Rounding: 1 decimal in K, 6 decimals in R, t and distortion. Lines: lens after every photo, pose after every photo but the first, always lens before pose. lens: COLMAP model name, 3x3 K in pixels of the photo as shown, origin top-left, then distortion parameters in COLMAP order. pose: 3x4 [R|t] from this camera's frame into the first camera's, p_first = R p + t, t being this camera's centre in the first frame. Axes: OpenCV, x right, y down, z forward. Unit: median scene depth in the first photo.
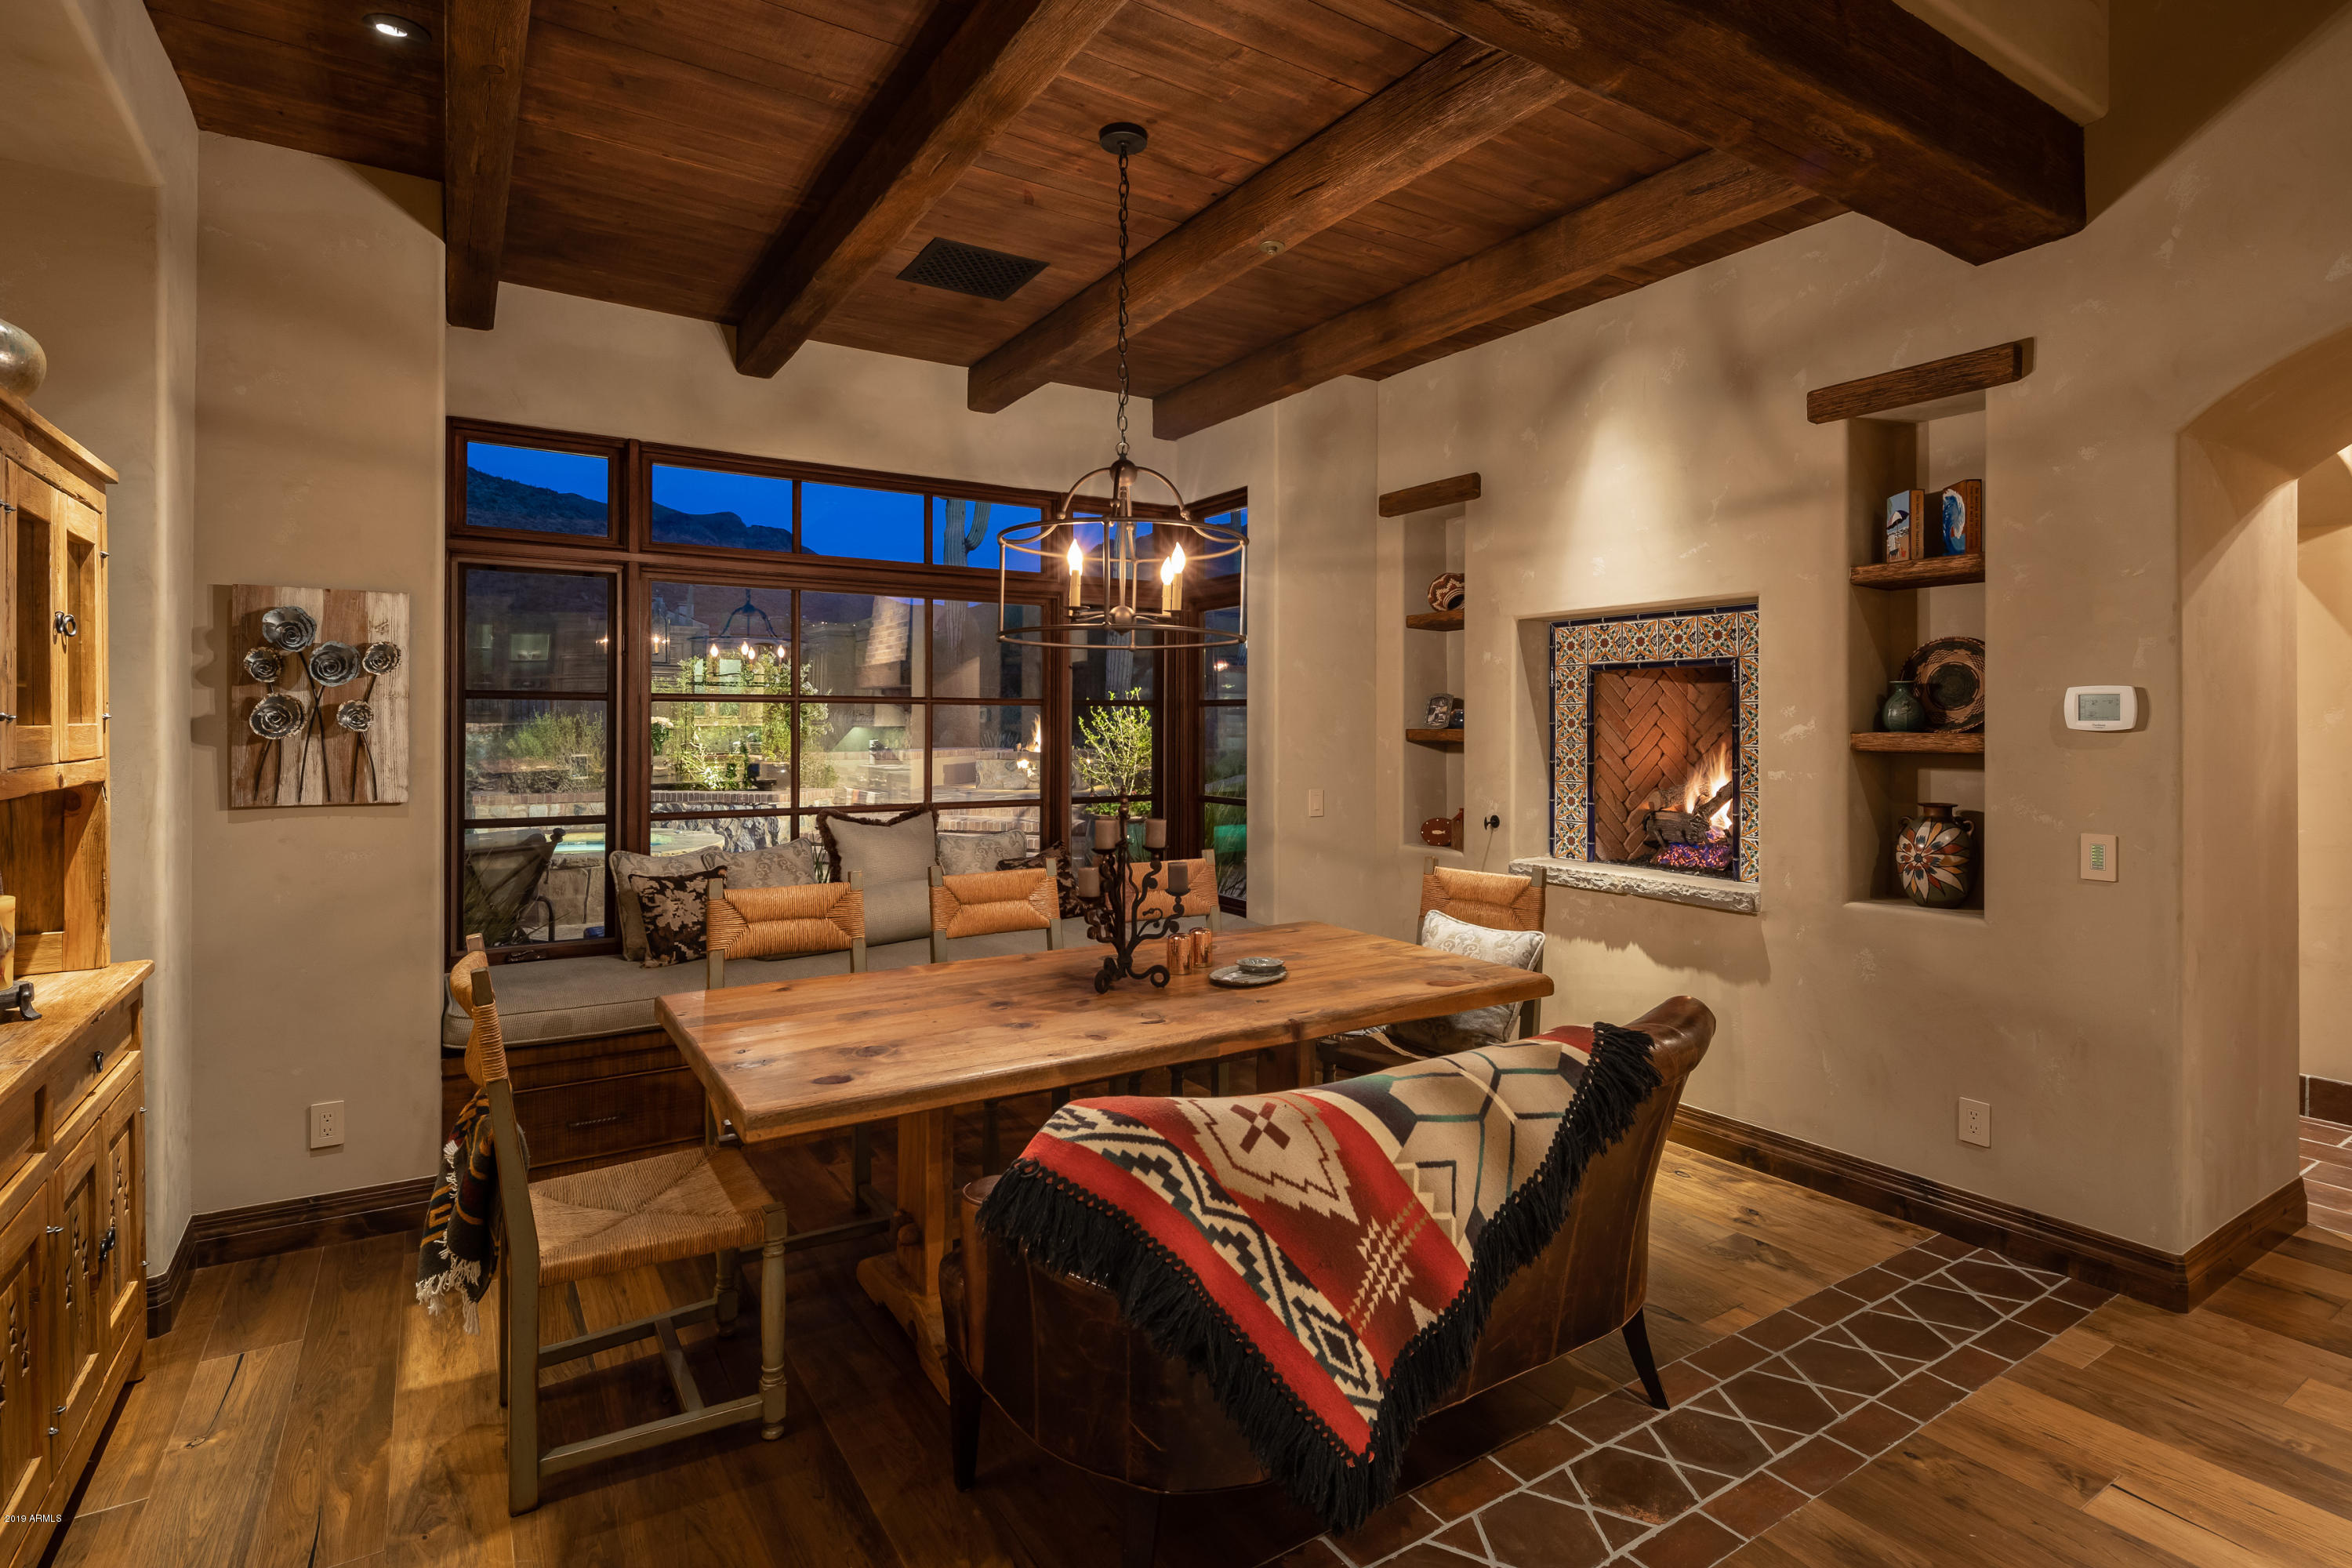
lens RADIAL K [[1144.5, 0, 1178.0], [0, 1144.5, 708.1], [0, 0, 1]] dist [-0.002153, -0.002163]
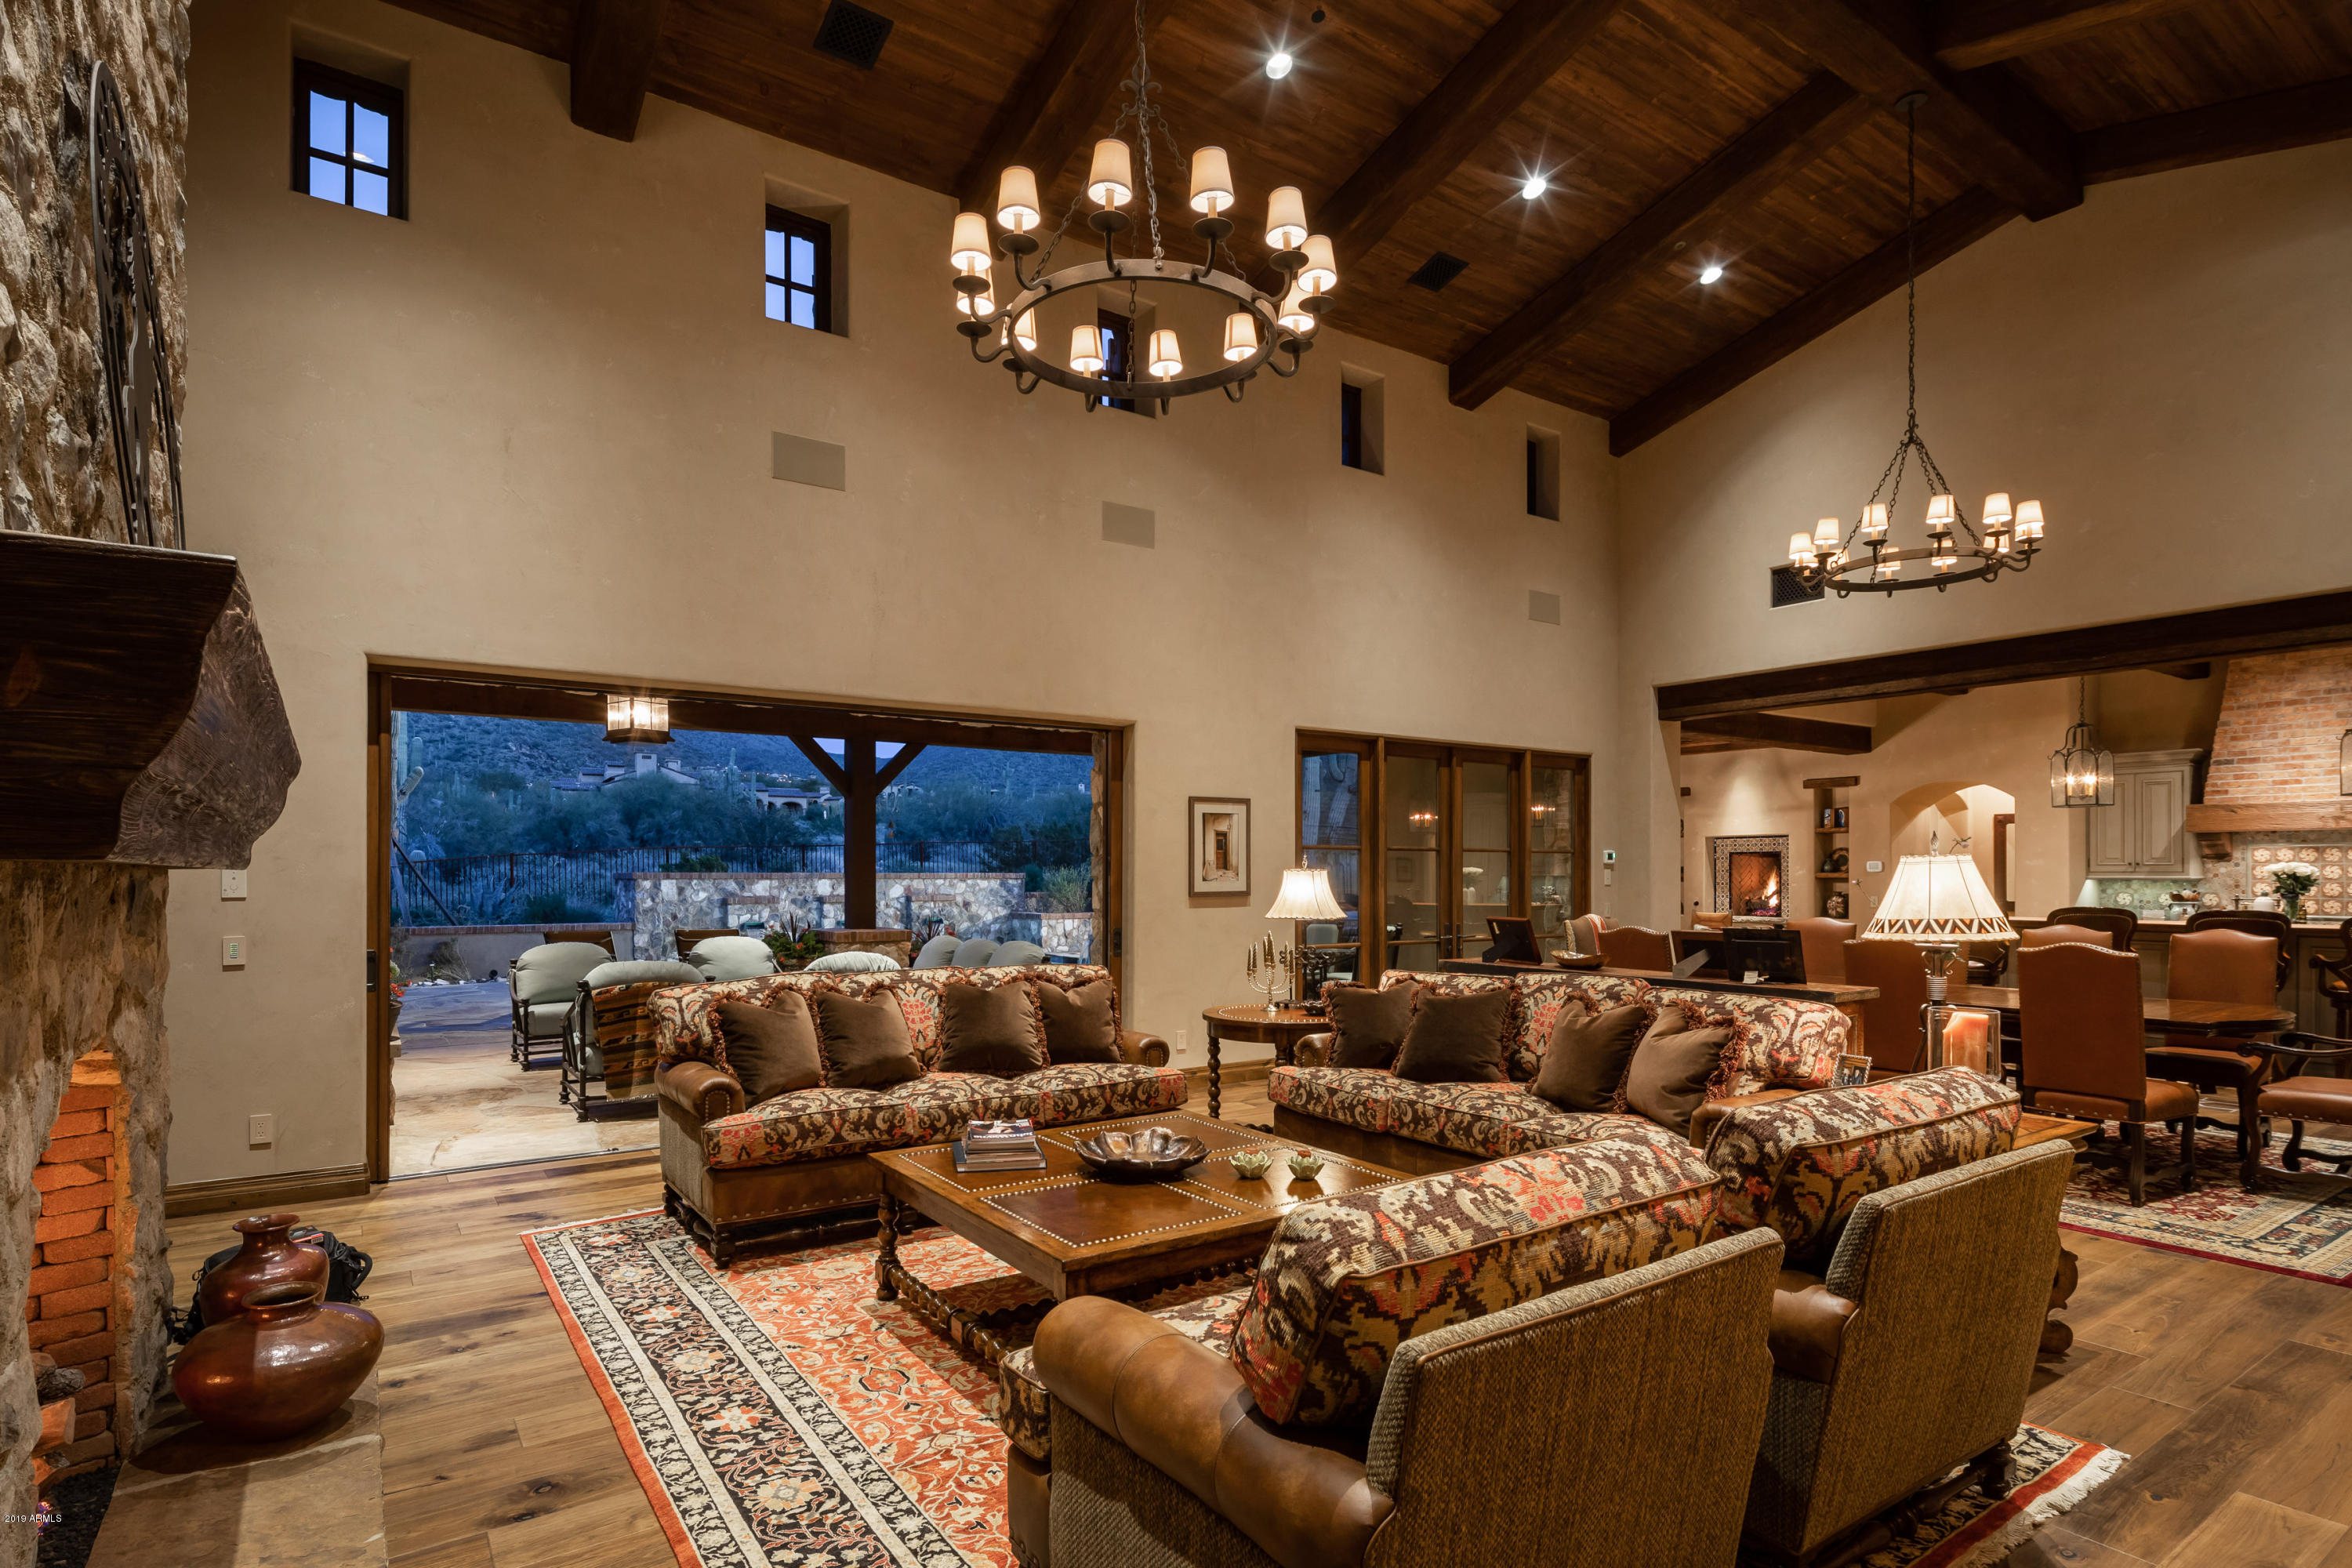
lens RADIAL K [[1144.5, 0, 1187.7], [0, 1144.5, 853.4], [0, 0, 1]] dist [-0.002153, -0.002163]
pose [[0.997793, -0.005675, 0.066152, -1.363417], [0.005802, 0.999982, -0.001729, -0.038983], [-0.066141, 0.002109, 0.997808, -2.073435]]
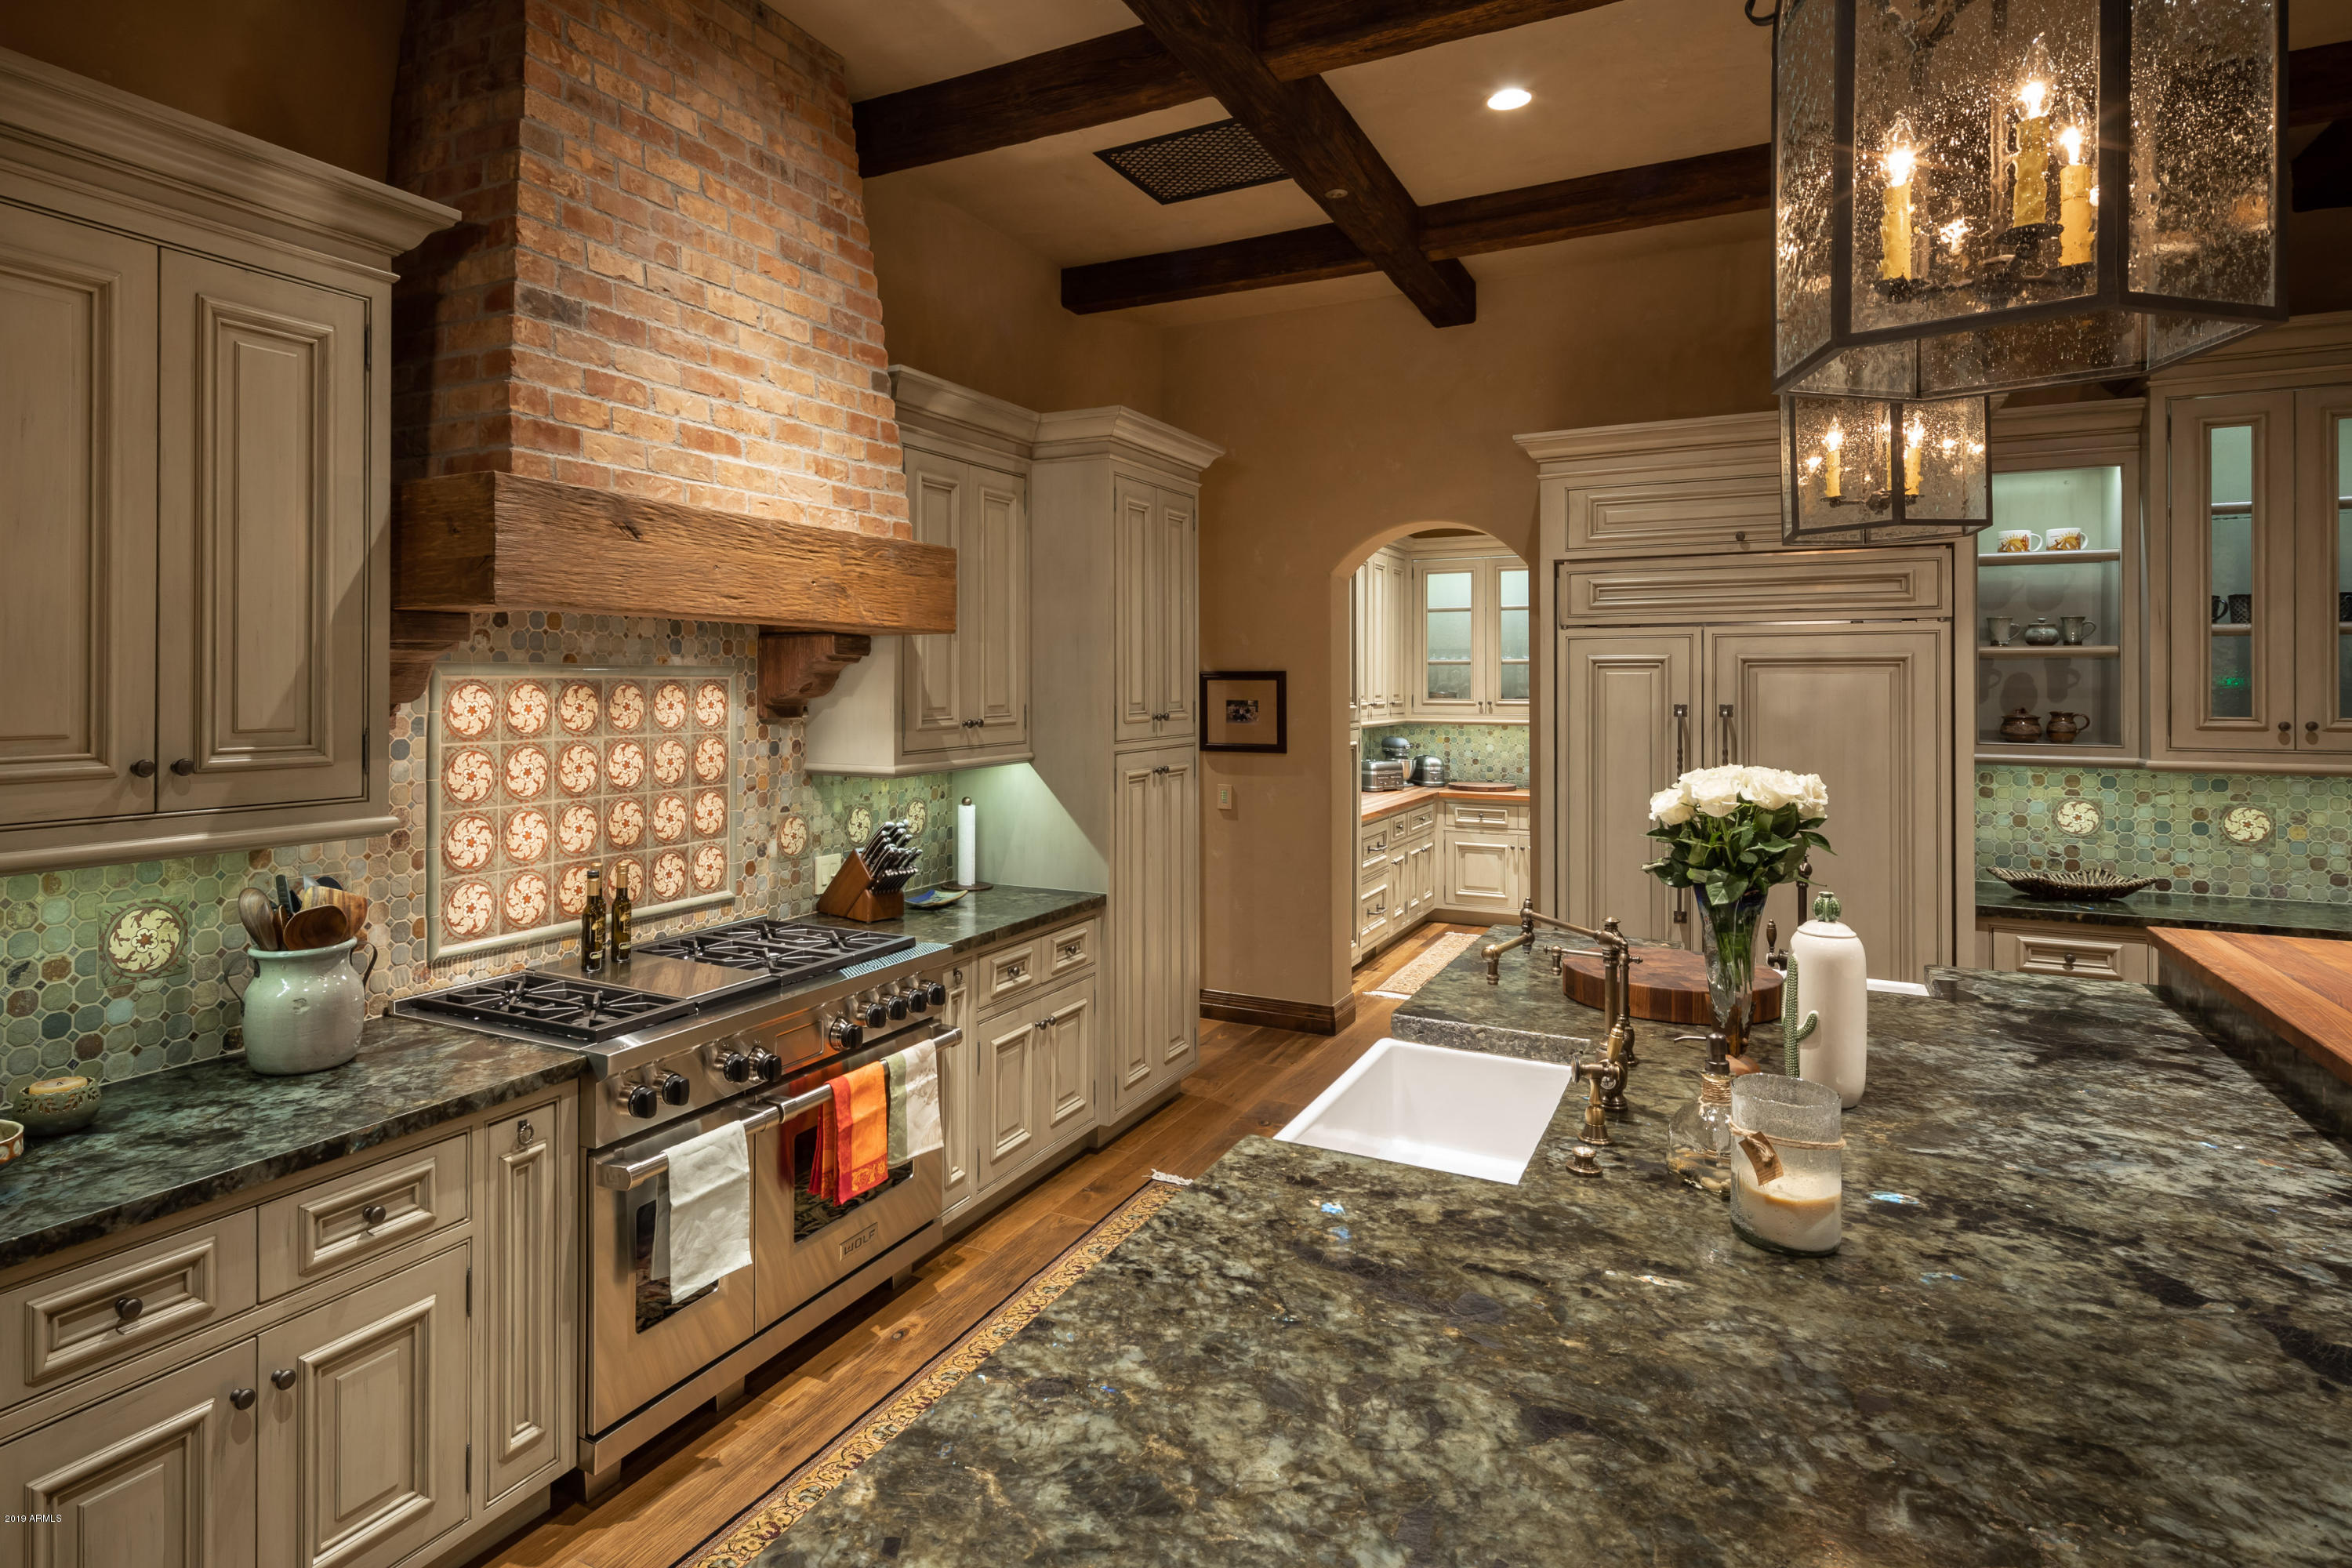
lens RADIAL K [[1301.0, 0, 1043.2], [0, 1301.0, 675.2], [0, 0, 1]] dist [0.003645, 0.000362]
pose [[-0.469391, -0.002913, 0.882985, 0.298758], [-0.016948, 0.999840, -0.005711, -0.046484], [-0.882828, -0.017646, -0.469366, 0.243766]]
